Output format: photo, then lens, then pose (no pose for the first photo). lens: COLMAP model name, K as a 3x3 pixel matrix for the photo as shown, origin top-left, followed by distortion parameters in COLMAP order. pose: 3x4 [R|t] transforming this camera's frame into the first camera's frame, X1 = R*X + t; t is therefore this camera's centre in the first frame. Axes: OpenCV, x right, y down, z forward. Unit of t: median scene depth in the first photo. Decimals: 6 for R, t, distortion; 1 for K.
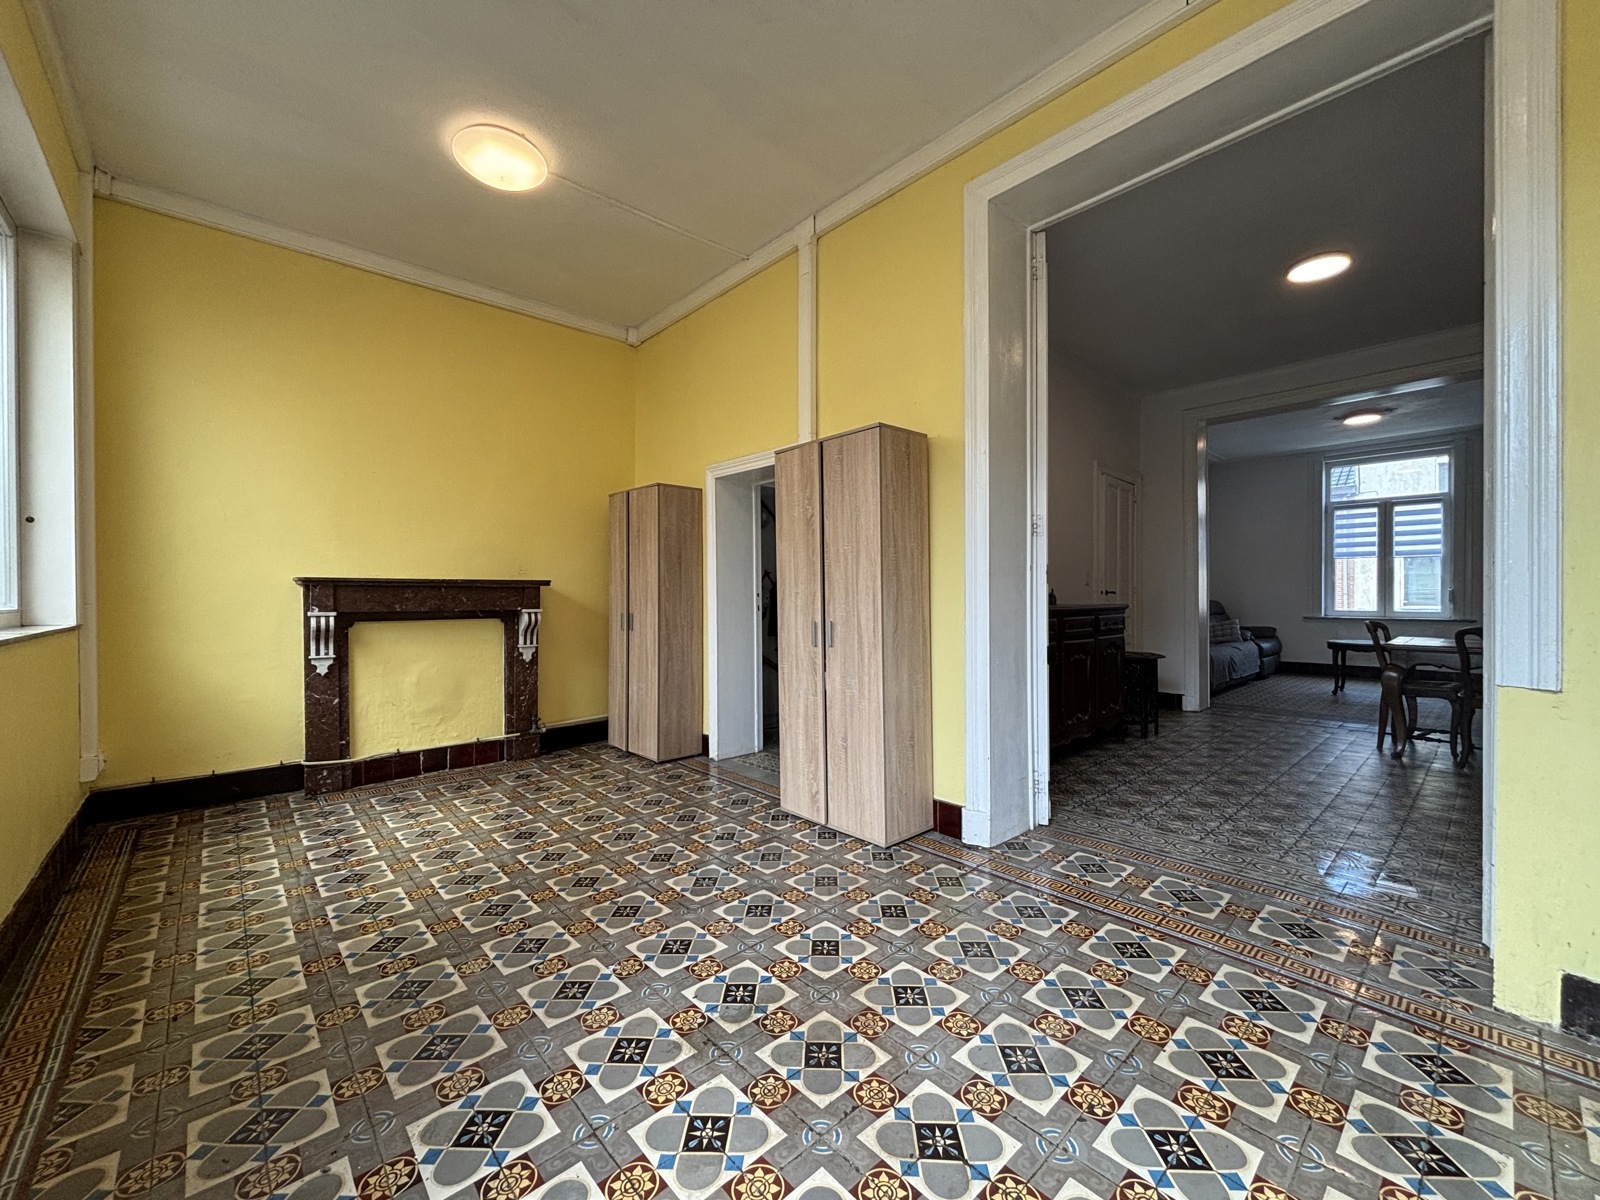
lens RADIAL K [[647.5, 0, 813.7], [0, 647.5, 599.4], [0, 0, 1]] dist [0.001599, 0.000335]
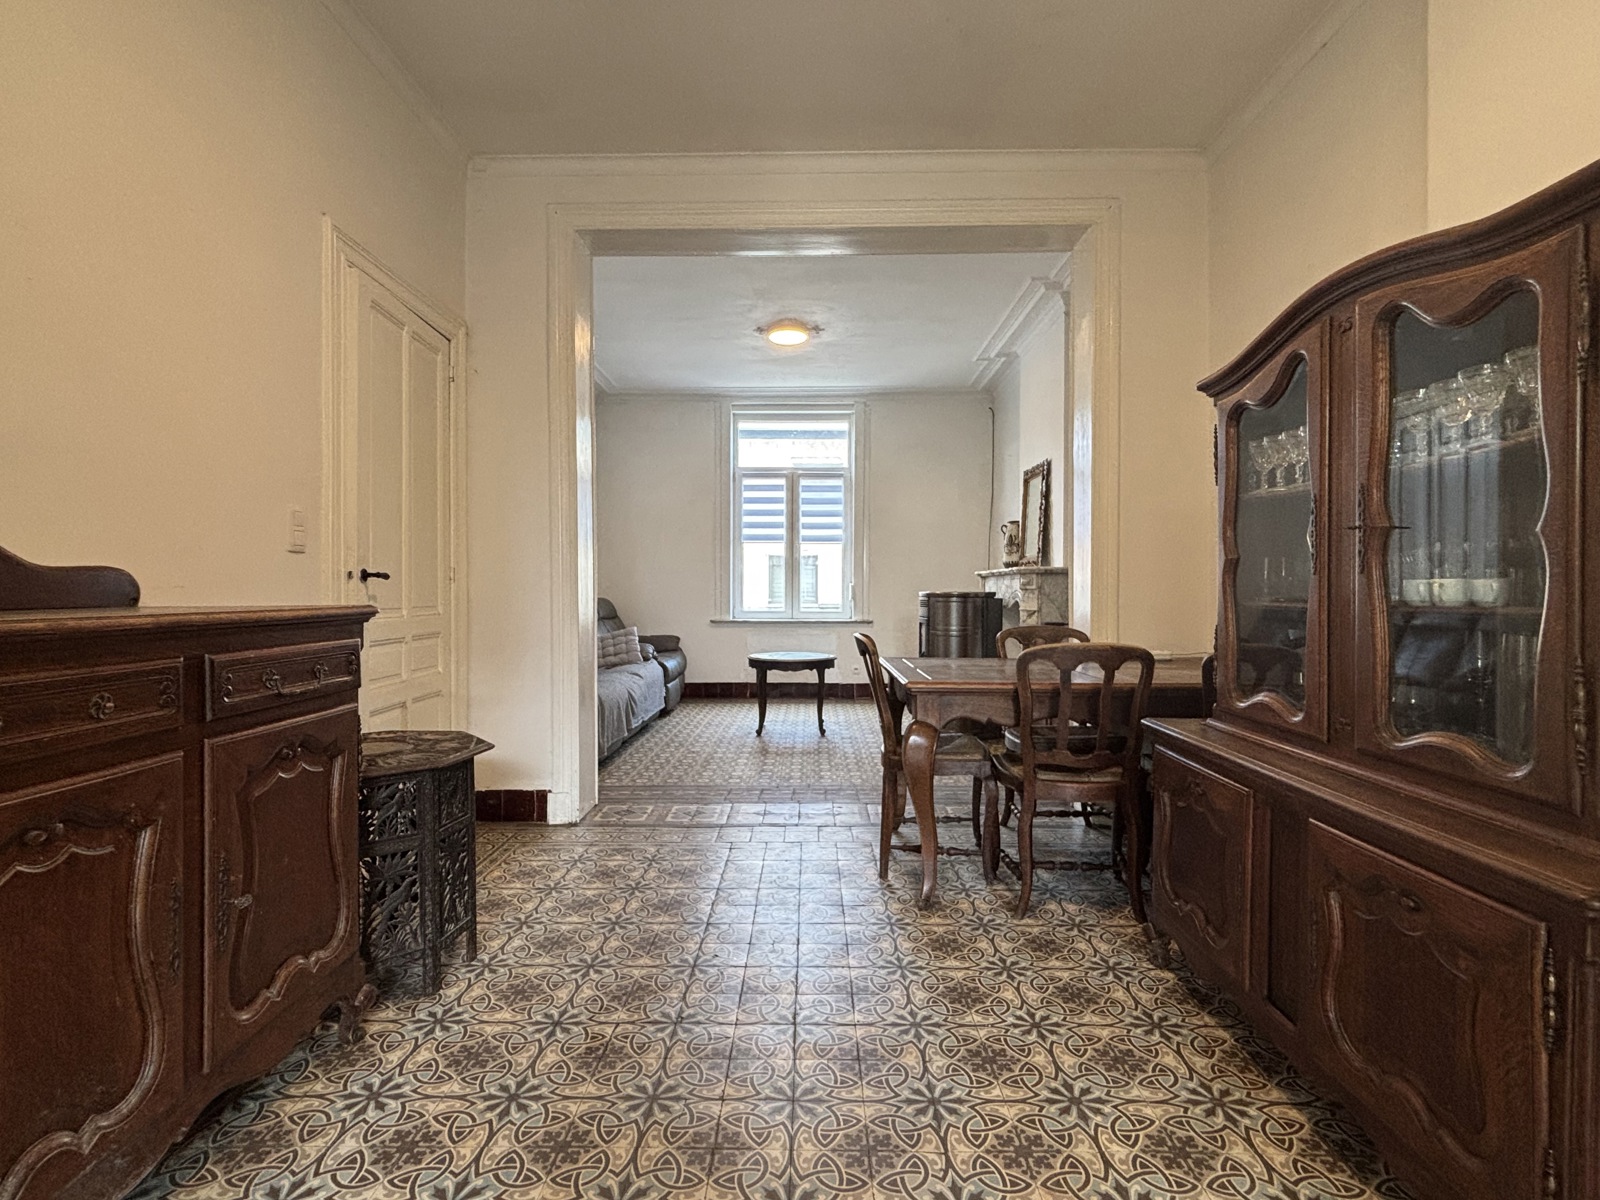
lens RADIAL K [[791.3, 0, 806.4], [0, 791.3, 598.7], [0, 0, 1]] dist [0.002171, -0.000051]
pose [[0.690697, -0.003023, 0.723138, 0.681931], [0.002850, 0.999995, 0.001458, 0.008048], [-0.723139, 0.001054, 0.690702, 1.119650]]
